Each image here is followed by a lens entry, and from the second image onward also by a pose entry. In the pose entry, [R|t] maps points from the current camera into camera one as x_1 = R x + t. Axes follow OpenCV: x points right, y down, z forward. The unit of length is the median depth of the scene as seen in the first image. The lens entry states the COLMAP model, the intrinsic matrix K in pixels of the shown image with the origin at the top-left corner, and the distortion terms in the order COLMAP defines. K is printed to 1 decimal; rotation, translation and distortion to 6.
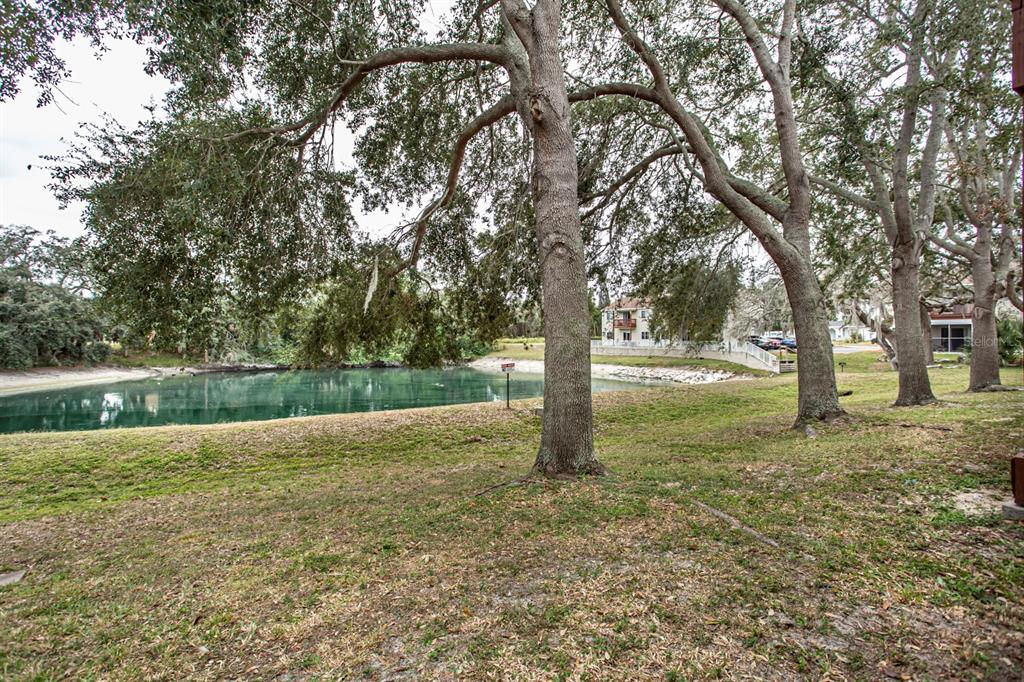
lens RADIAL K [[497.8, 0, 501.3], [0, 497.8, 339.1], [0, 0, 1]] dist [-0.005577, 0.003108]
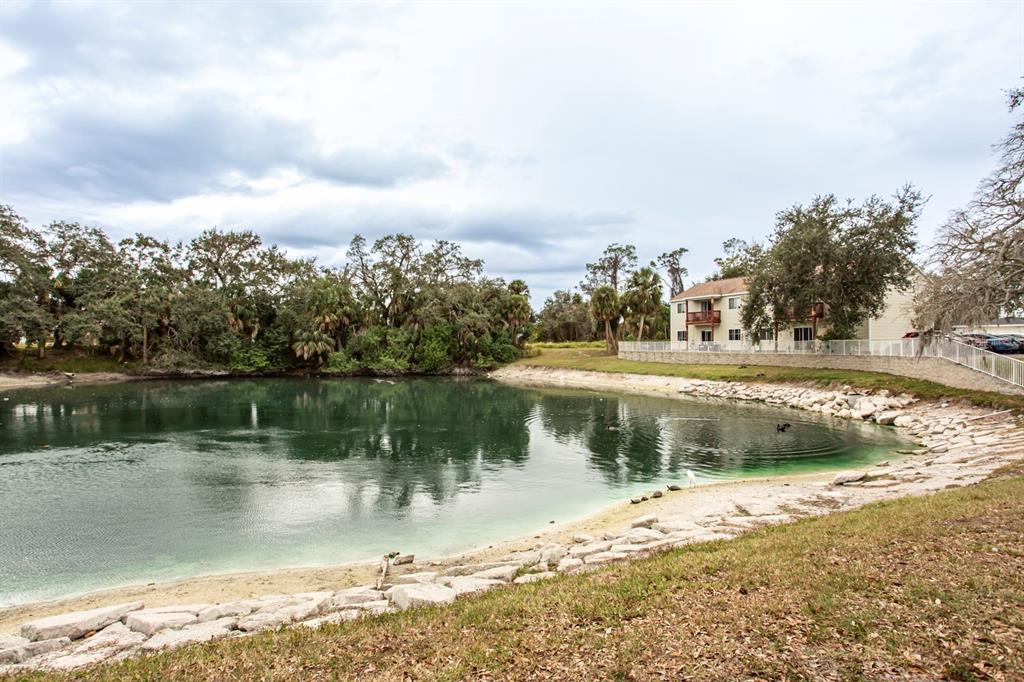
lens RADIAL K [[512.8, 0, 511.6], [0, 512.8, 340.6], [0, 0, 1]] dist [-0.027451, 0.004806]
pose [[0.993110, 0.005231, -0.117073, 0.074101], [-0.007021, 0.999865, -0.014885, 0.014315], [0.116979, 0.015605, 0.993012, 0.294157]]
